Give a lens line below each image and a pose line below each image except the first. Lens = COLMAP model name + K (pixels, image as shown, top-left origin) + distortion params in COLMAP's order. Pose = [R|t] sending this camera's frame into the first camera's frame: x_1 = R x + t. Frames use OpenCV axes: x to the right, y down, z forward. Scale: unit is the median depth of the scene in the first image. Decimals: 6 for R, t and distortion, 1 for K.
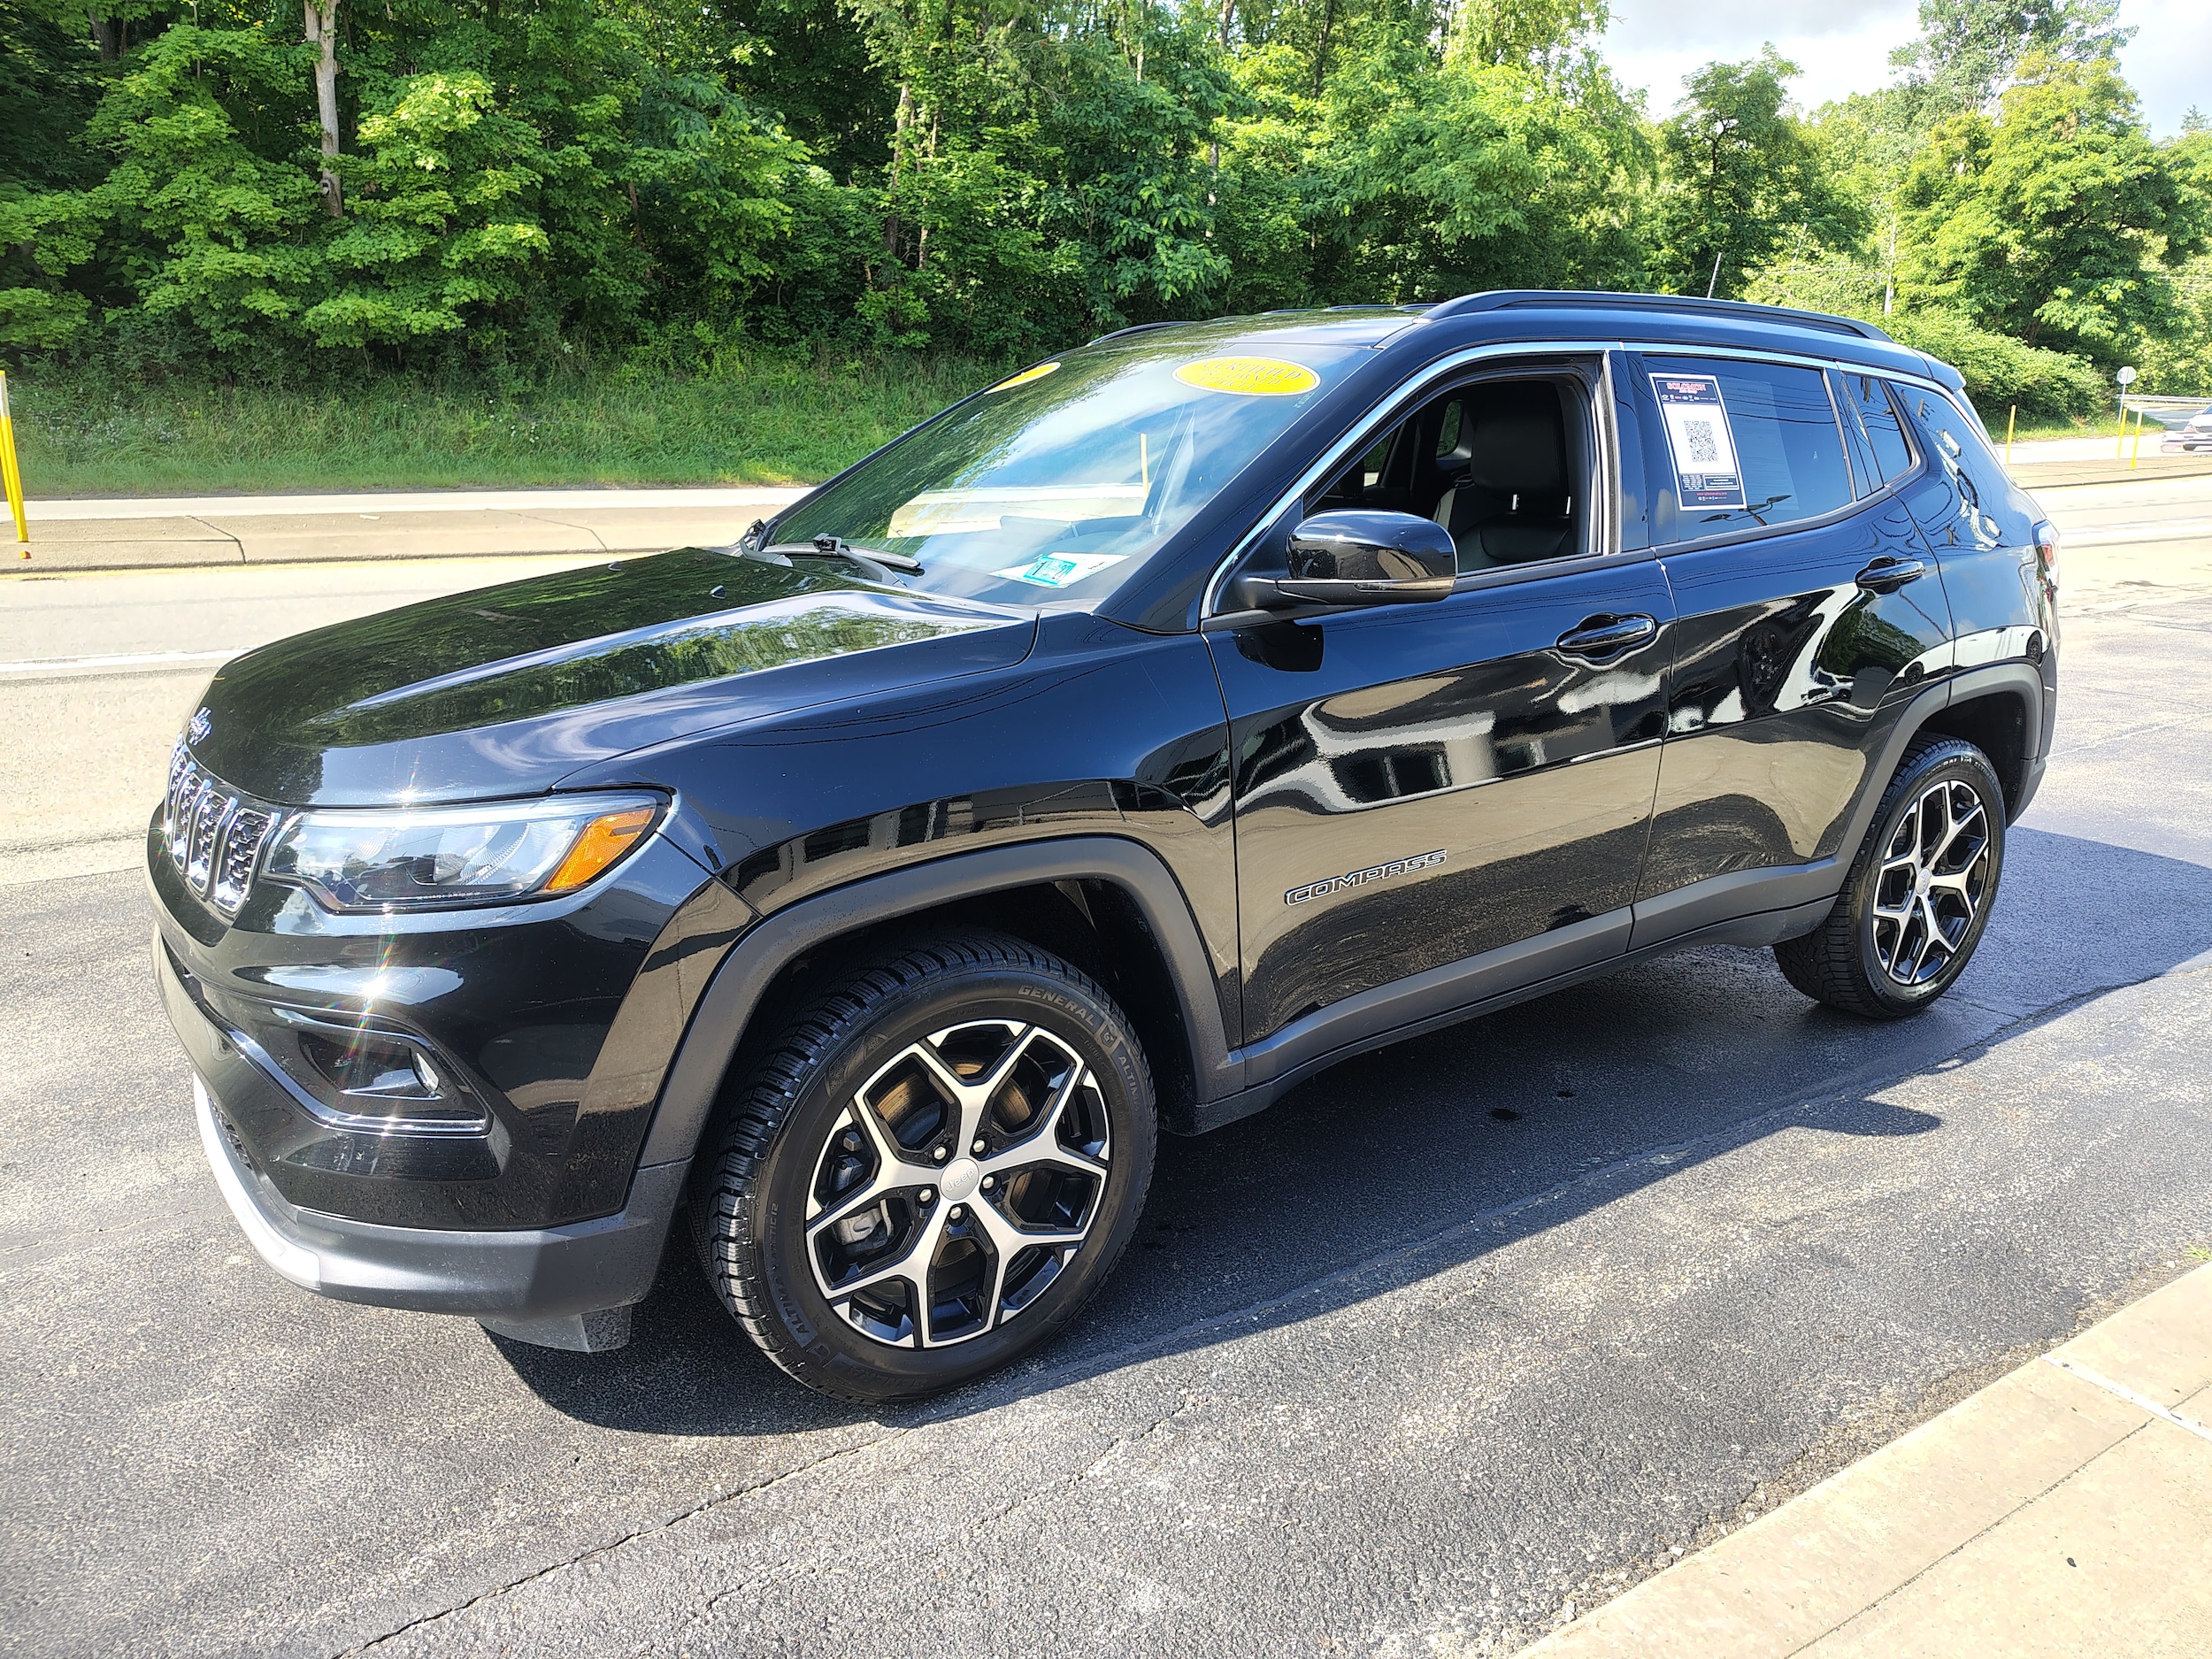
lens RADIAL K [[1519.1, 0, 1110.8], [0, 1519.1, 833.9], [0, 0, 1]] dist [0.033093, -0.039539]
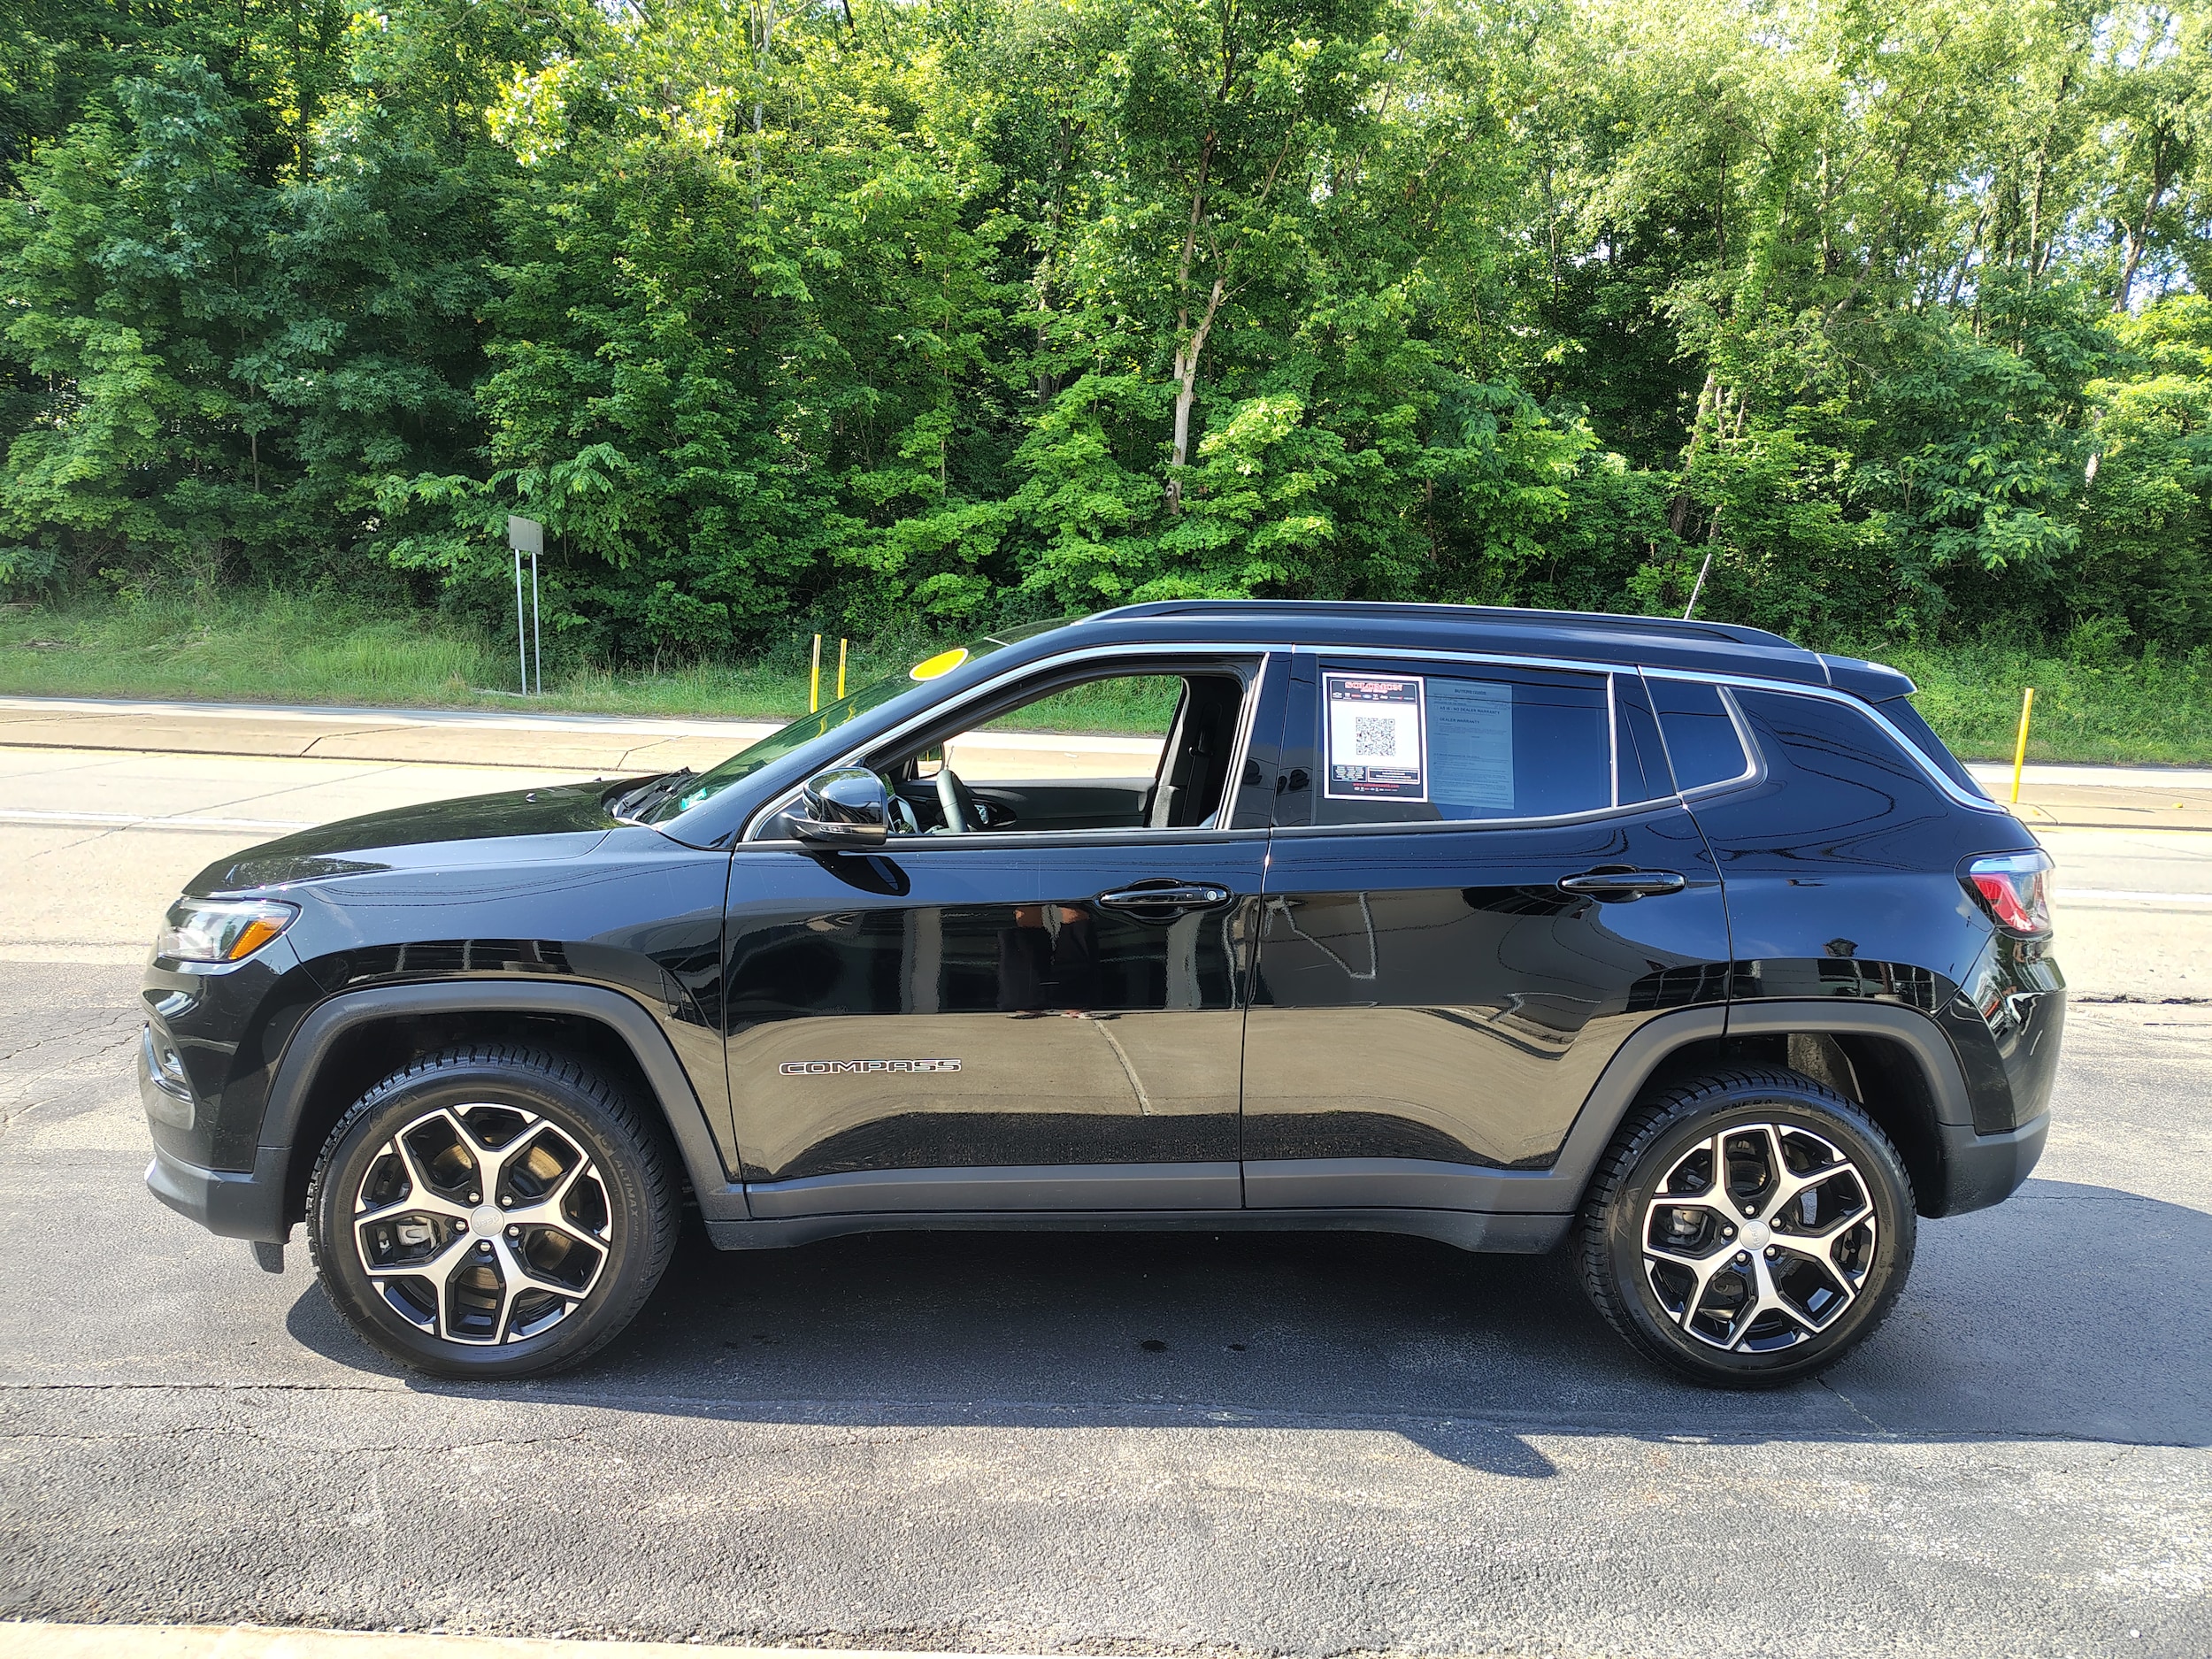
lens RADIAL K [[1519.1, 0, 1110.8], [0, 1519.1, 833.9], [0, 0, 1]] dist [0.033093, -0.039539]
pose [[0.850930, 0.082935, -0.518690, 0.097739], [-0.168068, 0.978535, -0.119261, -0.004309], [0.497665, 0.188658, 0.846603, 0.003636]]
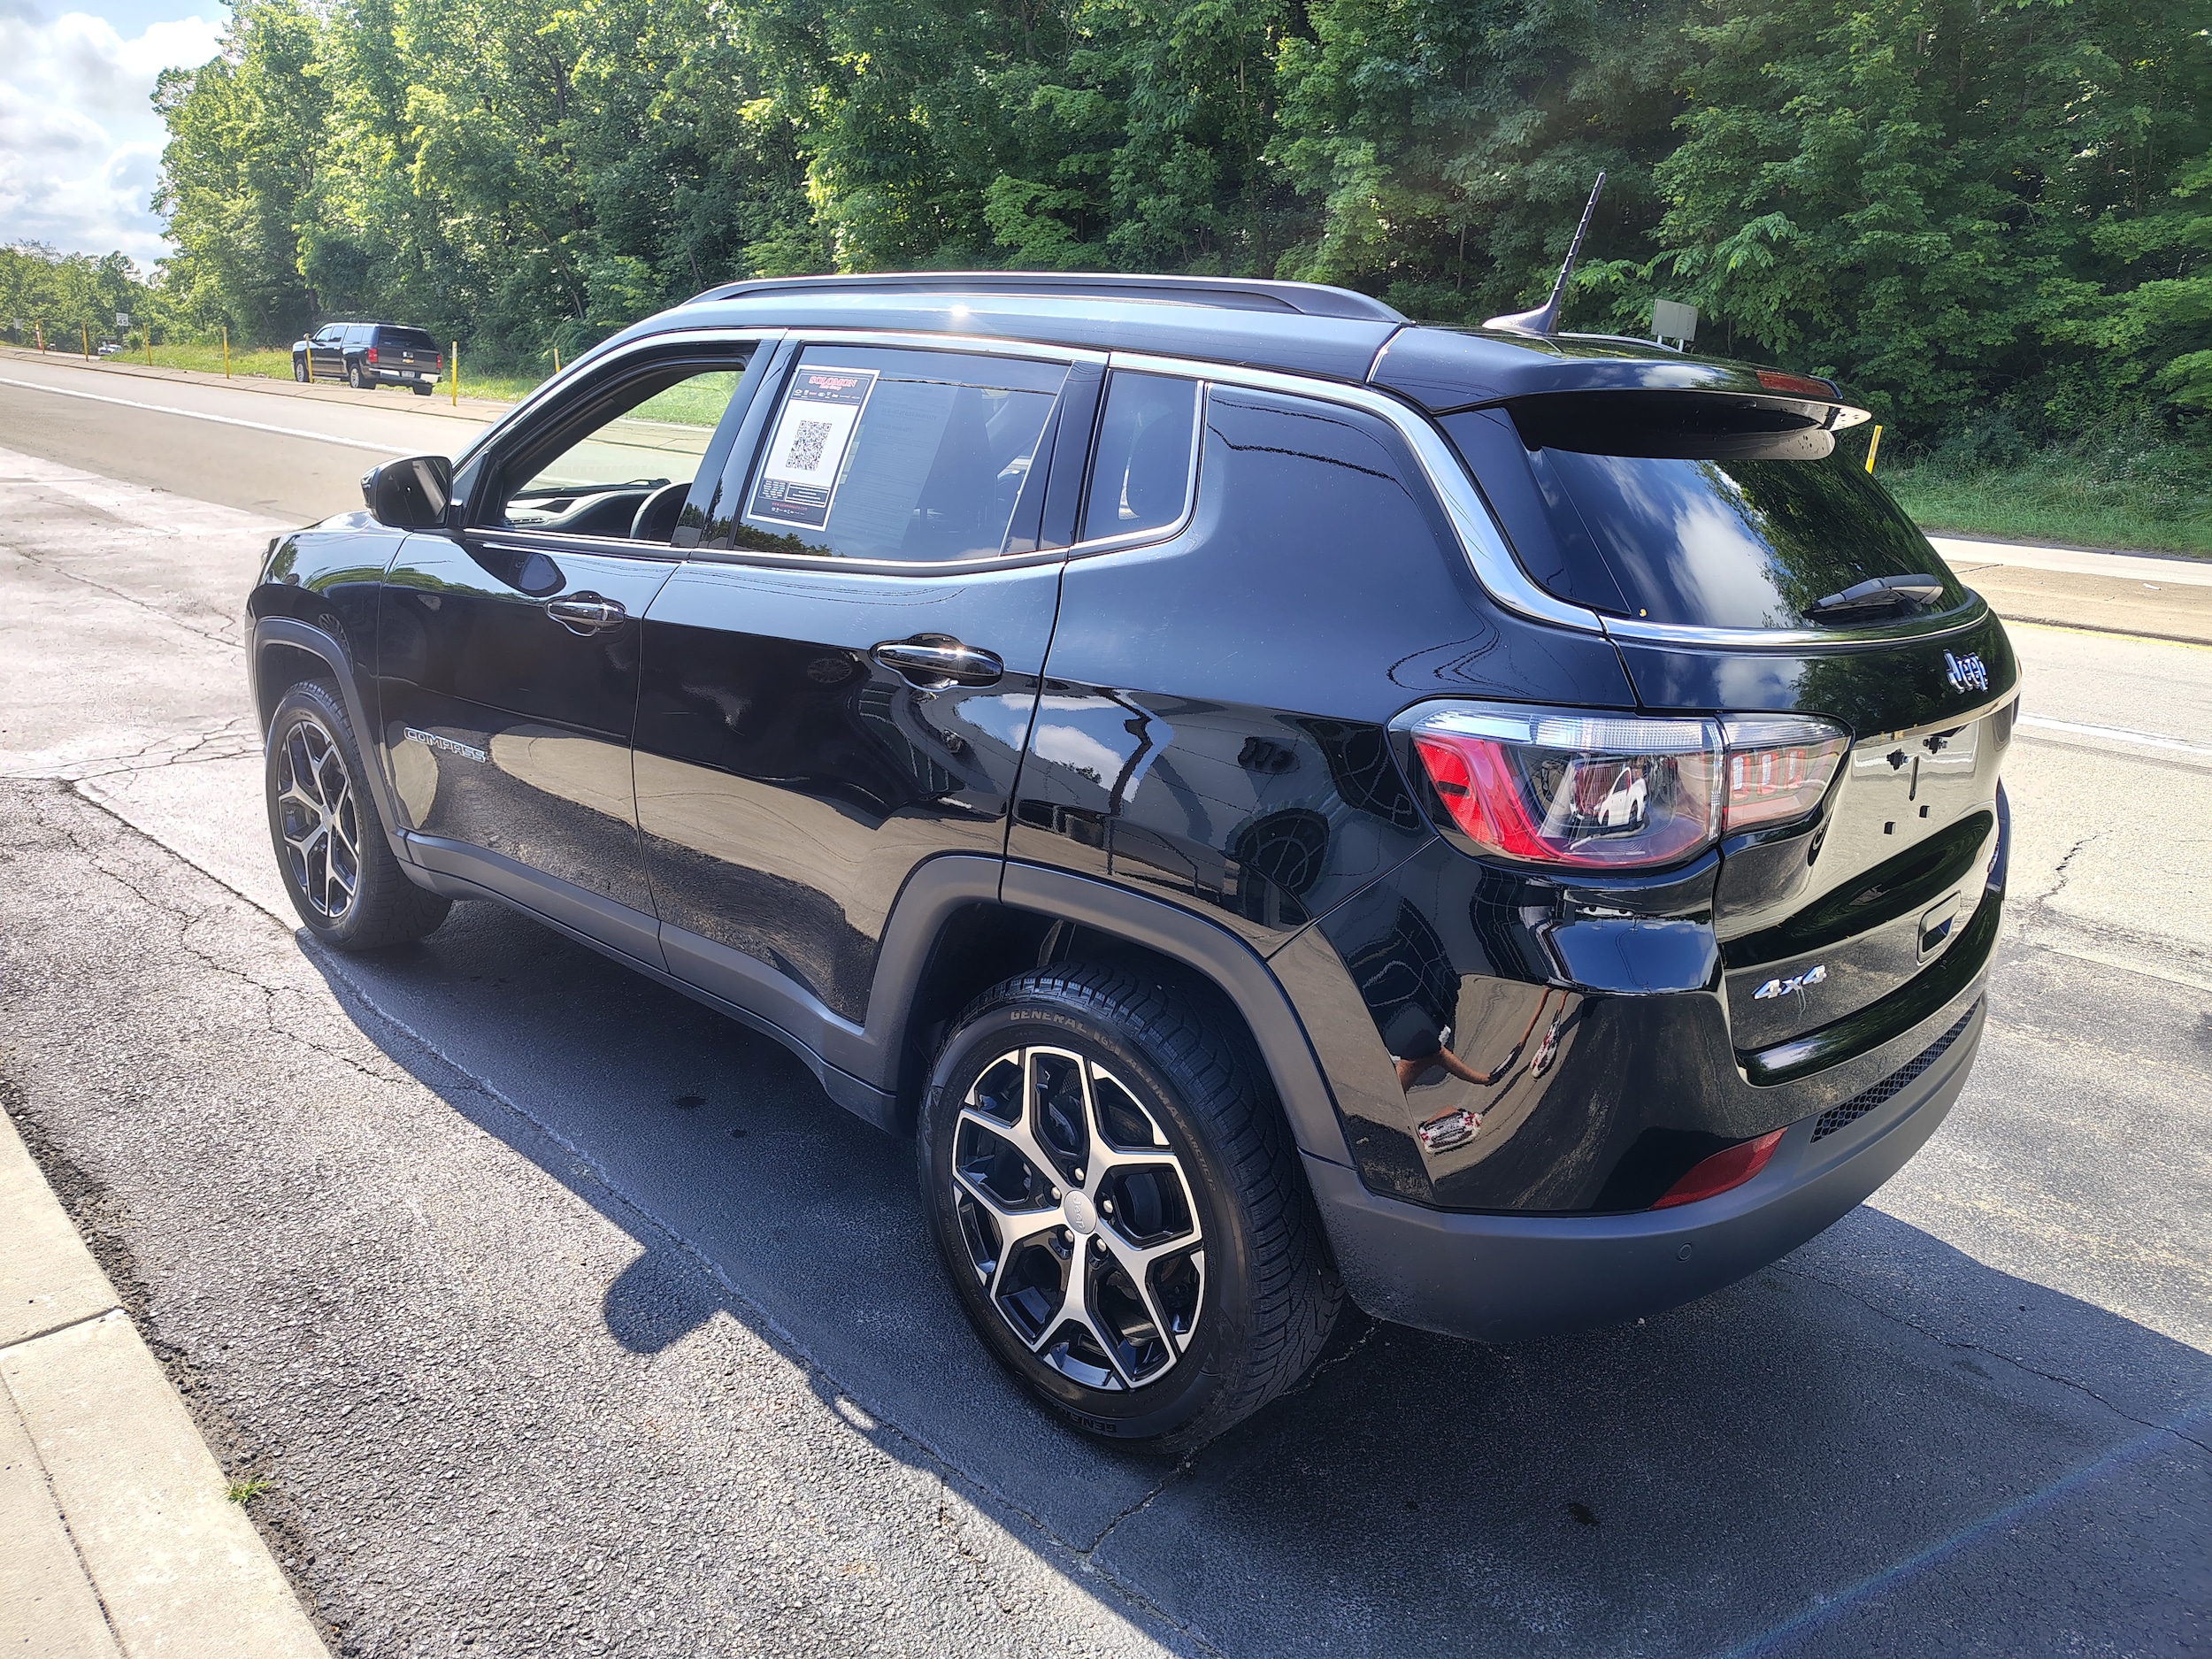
lens RADIAL K [[1538.6, 0, 1114.2], [0, 1538.6, 819.1], [0, 0, 1]] dist [-0.005191, 0.006840]
pose [[0.204860, 0.259086, -0.943879, 0.158664], [-0.308619, 0.932238, 0.188908, -0.034377], [0.928863, 0.252599, 0.270937, 0.121325]]
